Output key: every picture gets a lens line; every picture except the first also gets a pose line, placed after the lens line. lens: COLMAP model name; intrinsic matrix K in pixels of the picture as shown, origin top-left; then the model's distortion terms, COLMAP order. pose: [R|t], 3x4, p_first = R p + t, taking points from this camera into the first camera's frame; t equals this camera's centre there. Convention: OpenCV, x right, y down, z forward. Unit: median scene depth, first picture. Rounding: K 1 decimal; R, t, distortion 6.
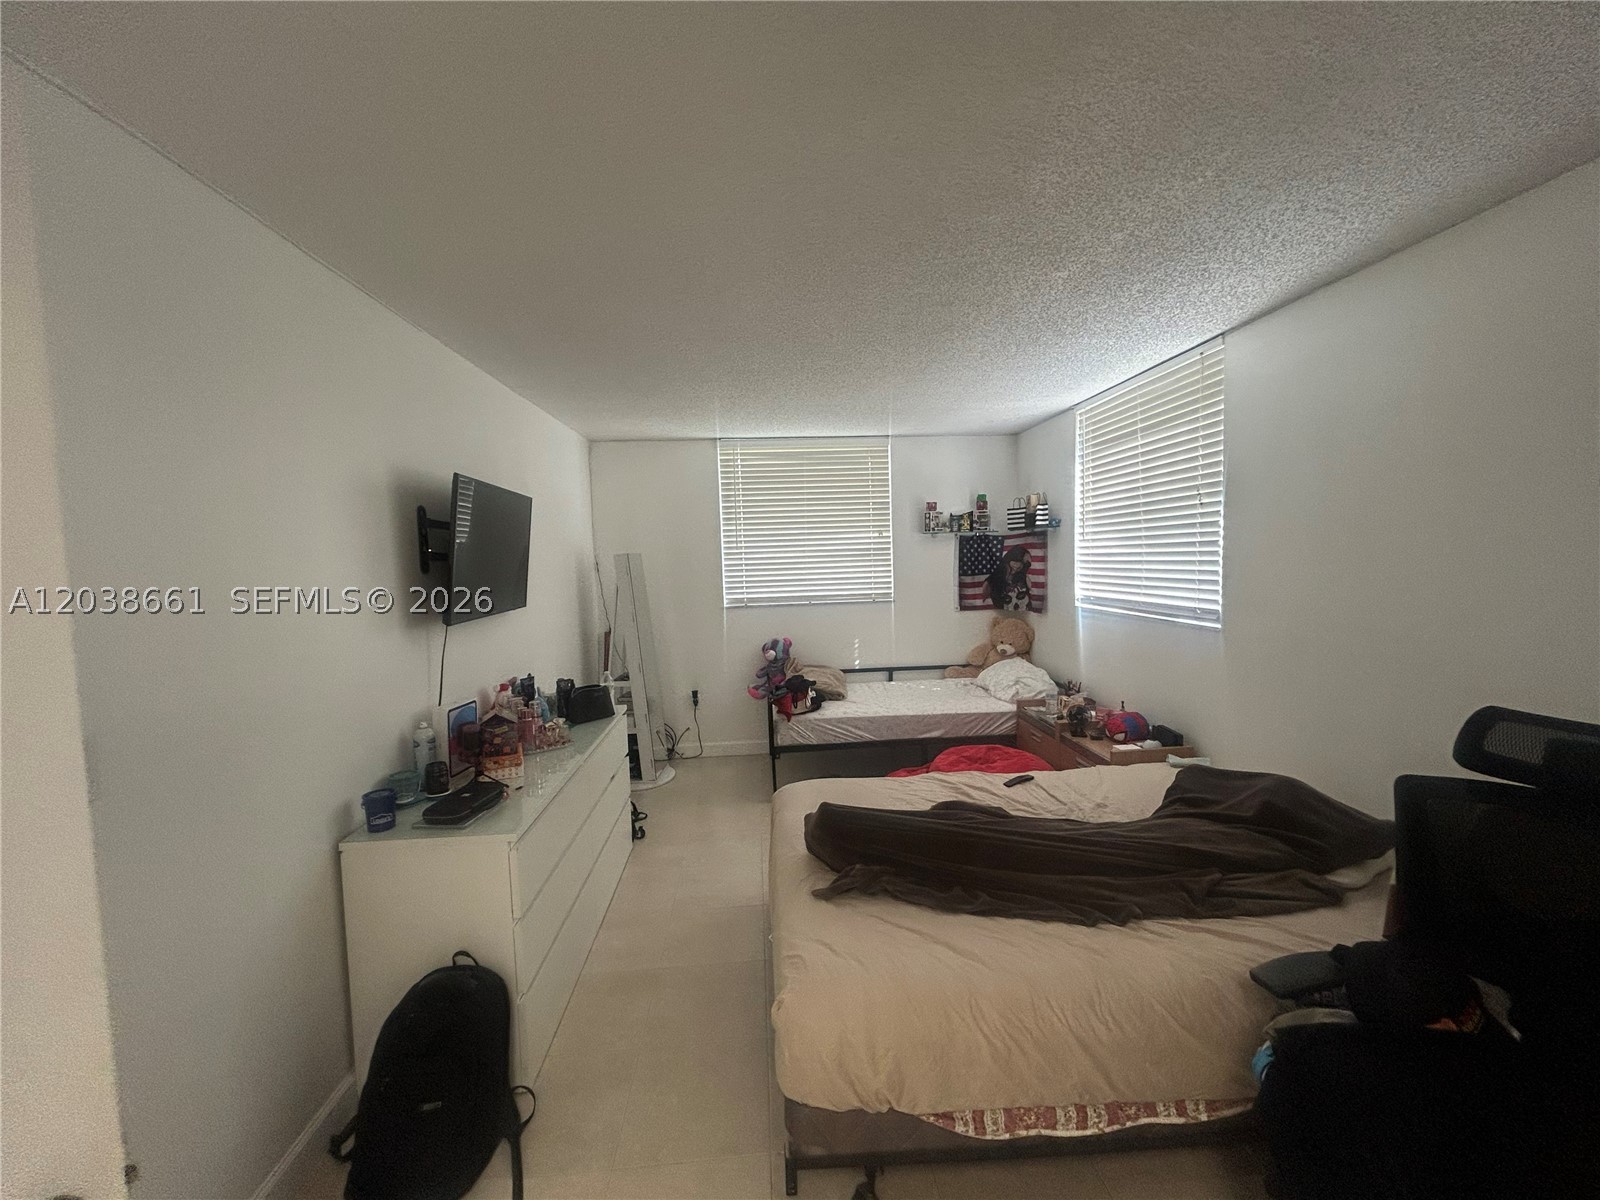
lens RADIAL K [[644.6, 0, 799.5], [0, 644.6, 596.3], [0, 0, 1]] dist [-0.000518, 0.000009]
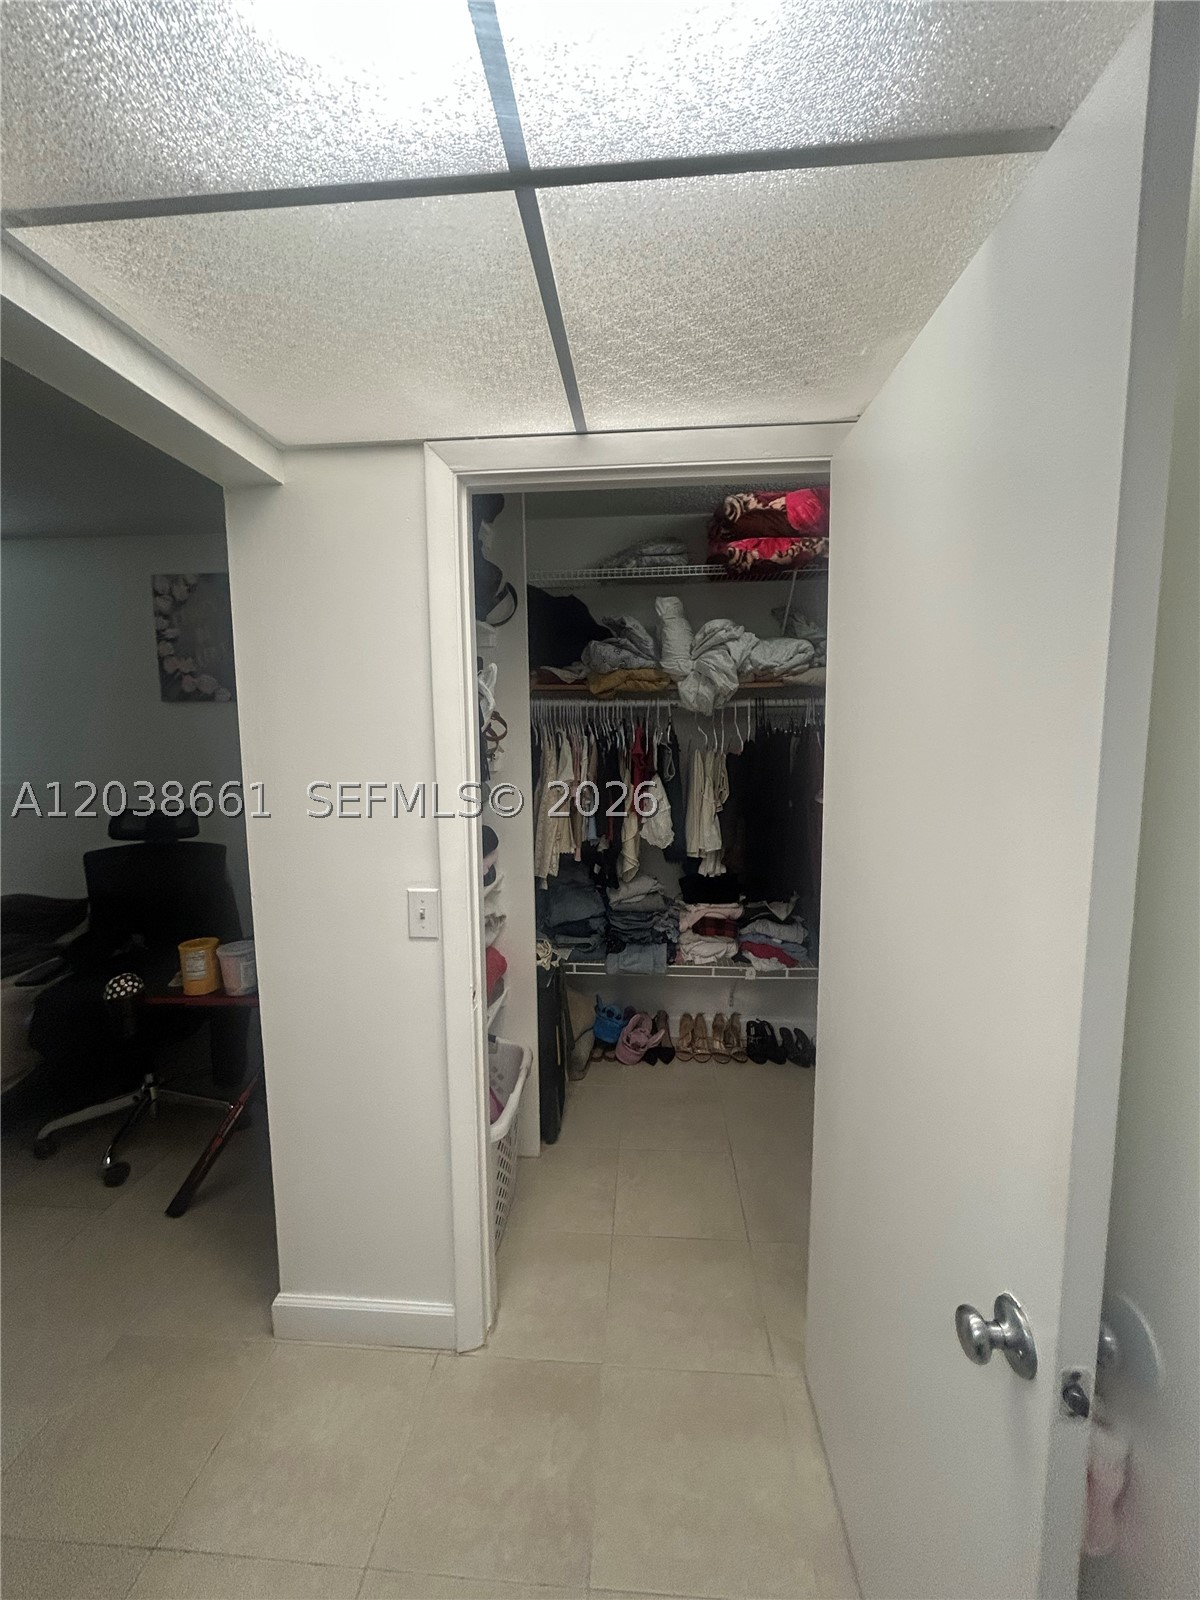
lens RADIAL K [[645.1, 0, 603.5], [0, 645.1, 796.7], [0, 0, 1]] dist [-0.000581, 0.000277]
pose [[0.128922, -0.079403, 0.988471, -0.204107], [0.069151, 0.995083, 0.070915, 0.026487], [-0.989241, 0.059212, 0.133779, -0.214367]]
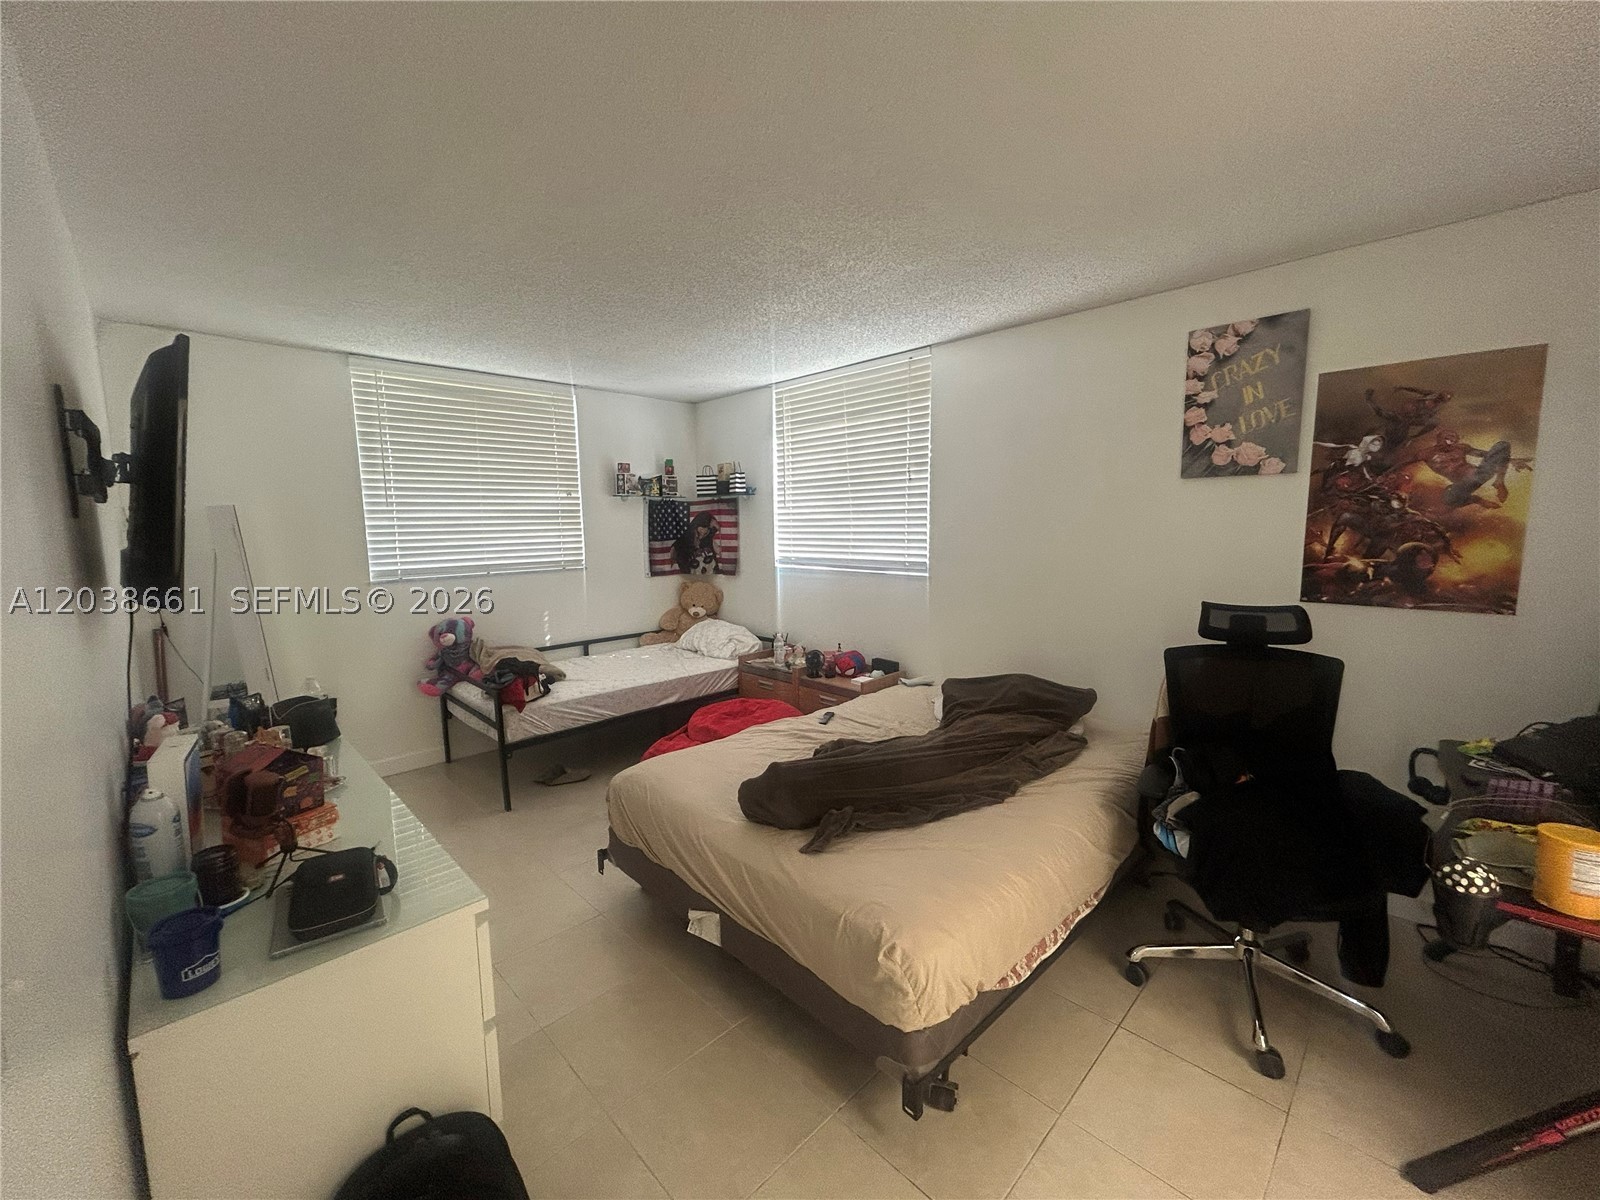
lens RADIAL K [[645.1, 0, 797.4], [0, 645.1, 600.2], [0, 0, 1]] dist [-0.000581, 0.000277]
pose [[0.759710, -0.058890, 0.647590, -0.244939], [0.029801, 0.997997, 0.055795, 0.011082], [-0.649579, -0.023089, 0.759943, 0.113183]]
